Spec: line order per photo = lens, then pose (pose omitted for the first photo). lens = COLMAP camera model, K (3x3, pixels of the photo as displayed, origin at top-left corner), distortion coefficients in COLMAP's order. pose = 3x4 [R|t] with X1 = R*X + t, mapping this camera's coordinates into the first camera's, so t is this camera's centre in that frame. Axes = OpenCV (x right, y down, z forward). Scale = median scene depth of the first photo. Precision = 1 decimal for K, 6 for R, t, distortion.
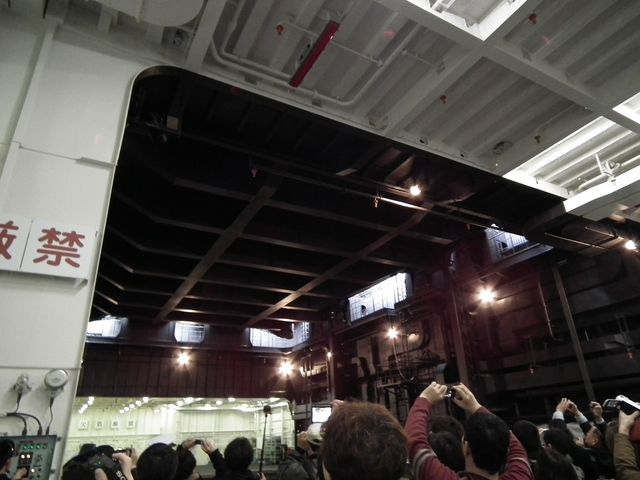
lens RADIAL K [[441.0, 0, 318.8], [0, 441.0, 231.8], [0, 0, 1]] dist [-0.012906, -0.005548]
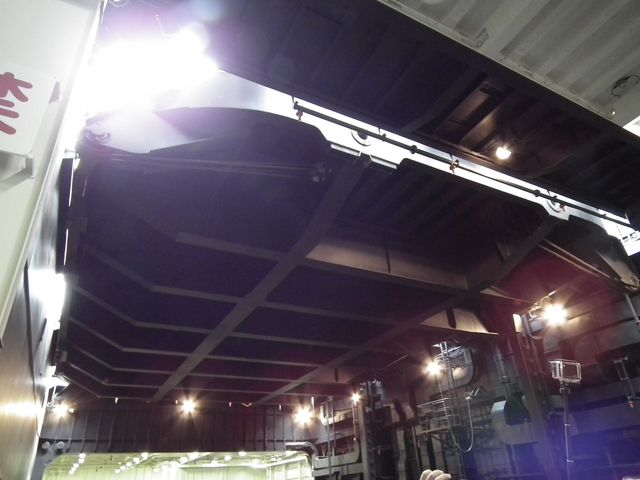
lens RADIAL K [[446.3, 0, 320.0], [0, 446.3, 240.0], [0, 0, 1]] dist [-0.004454, 0.001039]
pose [[0.999793, -0.019608, -0.005453, -0.033791], [0.019056, 0.995986, -0.087454, 0.041461], [0.007146, 0.087332, 0.996154, 0.085763]]
